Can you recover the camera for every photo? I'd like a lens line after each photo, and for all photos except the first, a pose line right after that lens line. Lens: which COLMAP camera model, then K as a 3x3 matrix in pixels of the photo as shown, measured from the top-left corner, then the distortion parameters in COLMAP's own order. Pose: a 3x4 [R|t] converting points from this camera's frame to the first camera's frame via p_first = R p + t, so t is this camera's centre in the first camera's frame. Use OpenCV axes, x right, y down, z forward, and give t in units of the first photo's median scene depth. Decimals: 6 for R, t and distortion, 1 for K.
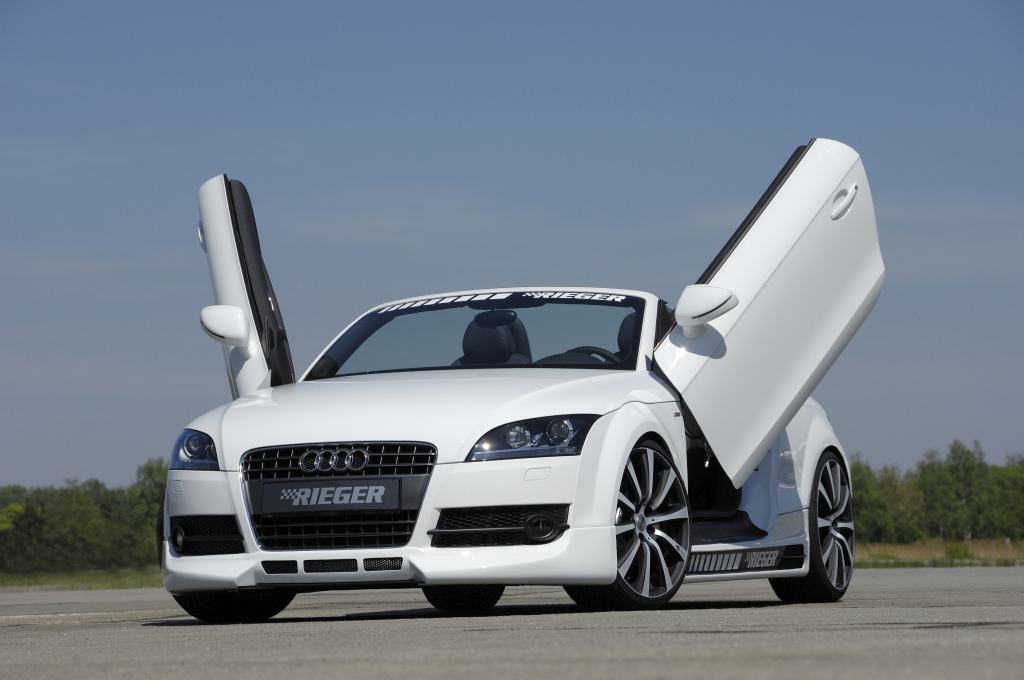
lens RADIAL K [[3893.6, 0, 507.9], [0, 3893.6, 346.2], [0, 0, 1]] dist [0.669887, 0.000000]
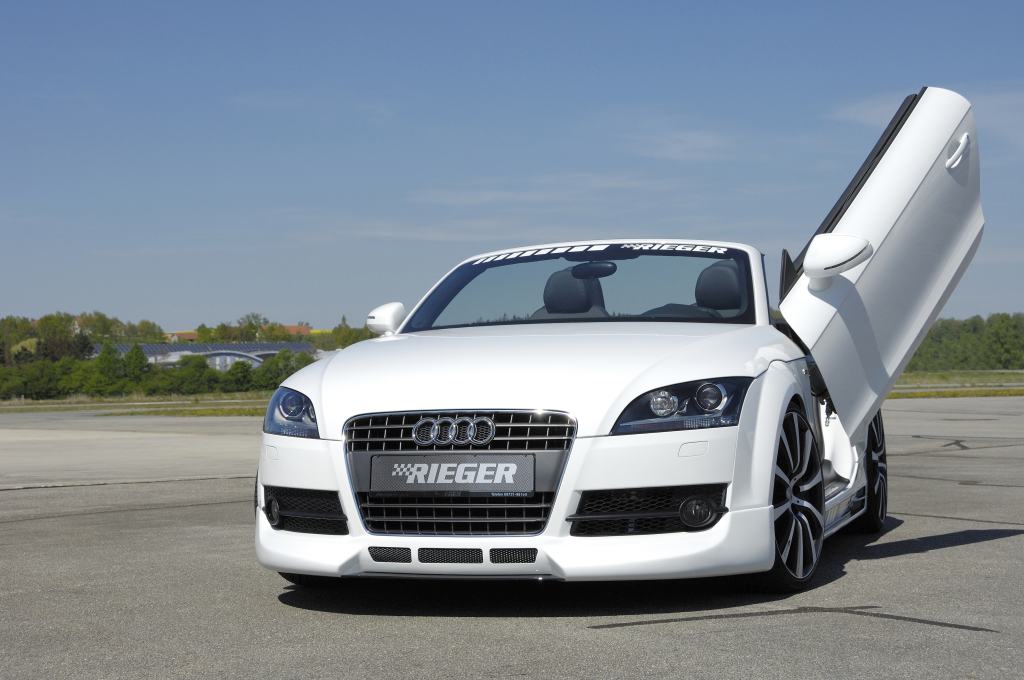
lens RADIAL K [[1885.4, 0, 521.1], [0, 1885.4, 340.0], [0, 0, 1]] dist [0.325954, 0.000000]
pose [[0.998986, 0.005458, 0.044691, -0.047967], [-0.006595, 0.999657, 0.025329, -0.001497], [-0.044537, -0.025598, 0.998680, 0.574498]]
